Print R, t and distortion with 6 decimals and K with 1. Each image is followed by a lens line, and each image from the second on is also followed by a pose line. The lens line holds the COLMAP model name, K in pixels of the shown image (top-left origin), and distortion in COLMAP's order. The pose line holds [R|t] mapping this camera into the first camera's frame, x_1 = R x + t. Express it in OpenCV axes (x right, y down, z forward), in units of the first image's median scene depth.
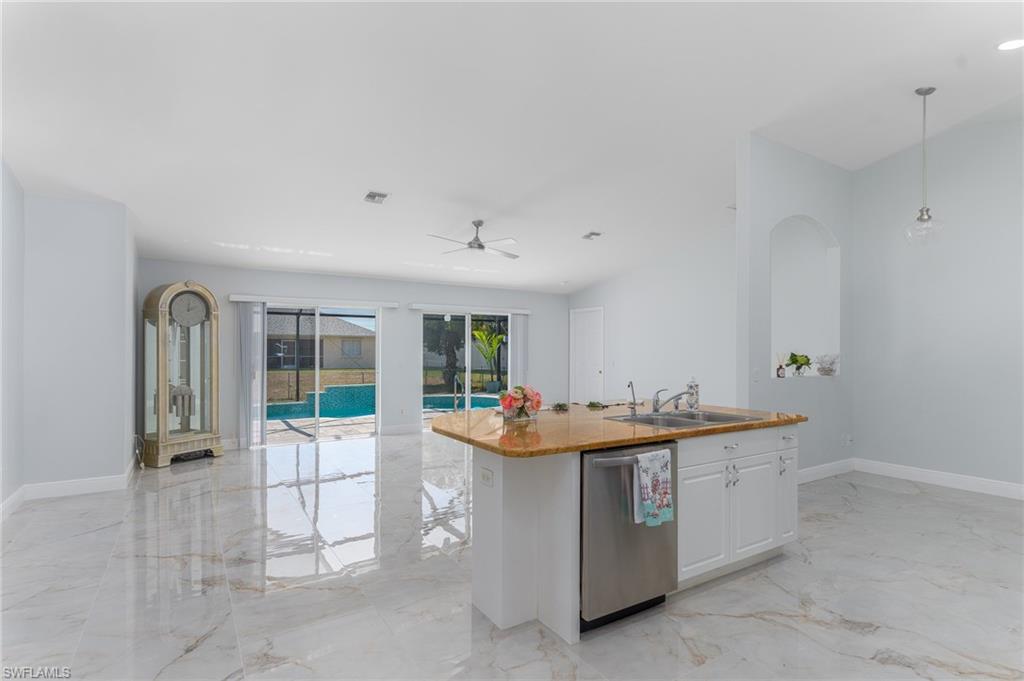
lens RADIAL K [[502.6, 0, 508.5], [0, 502.6, 346.6], [0, 0, 1]] dist [-0.001430, -0.000520]
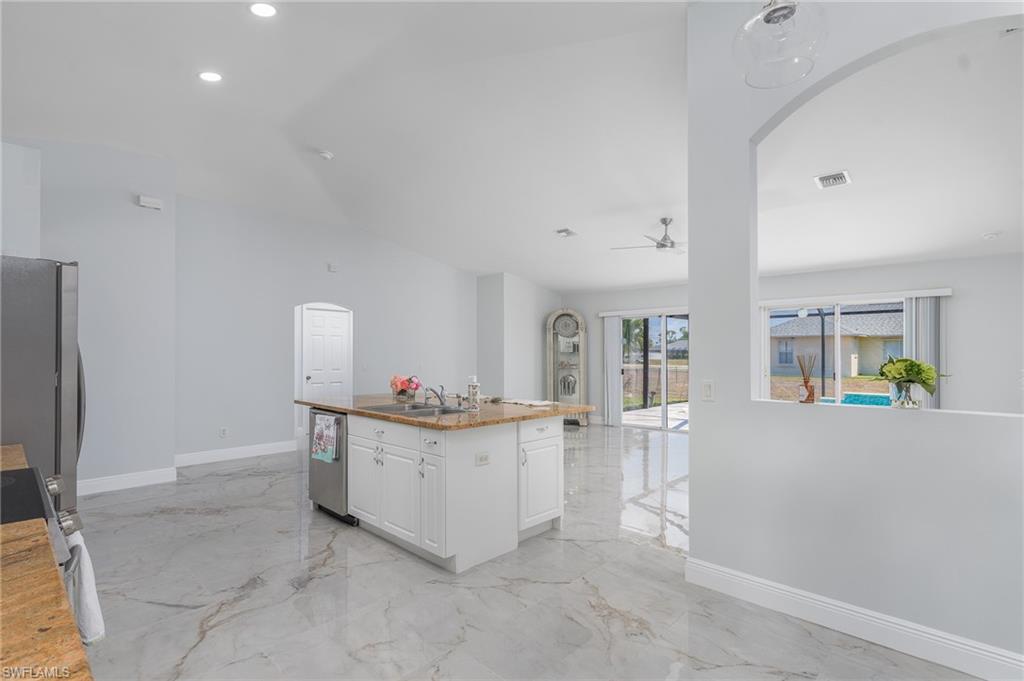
lens RADIAL K [[492.3, 0, 512.6], [0, 492.3, 350.4], [0, 0, 1]] dist [0.004261, 0.000379]
pose [[0.253494, -0.004978, -0.967324, 0.778953], [0.006745, 0.999972, -0.003378, 0.005209], [0.967314, -0.005668, 0.253520, 0.472313]]
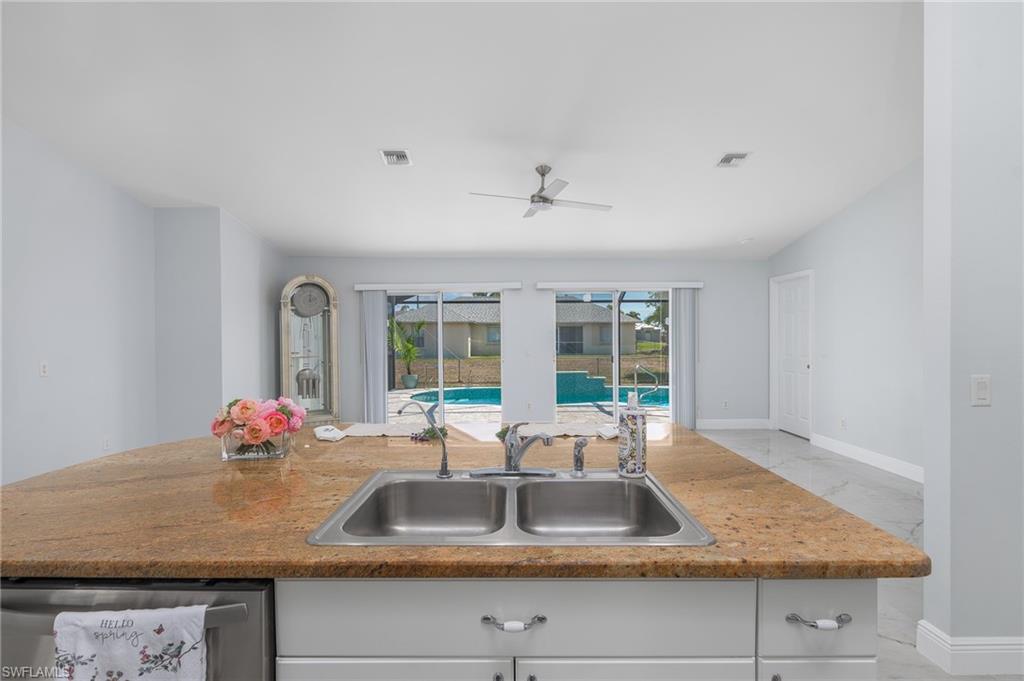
lens RADIAL K [[489.7, 0, 509.9], [0, 489.7, 341.5], [0, 0, 1]] dist [0.002056, 0.000240]
pose [[0.848390, -0.000119, -0.529372, 0.288504], [0.009879, 0.999829, 0.015608, 0.003050], [0.529280, -0.018471, 0.848246, 0.338675]]
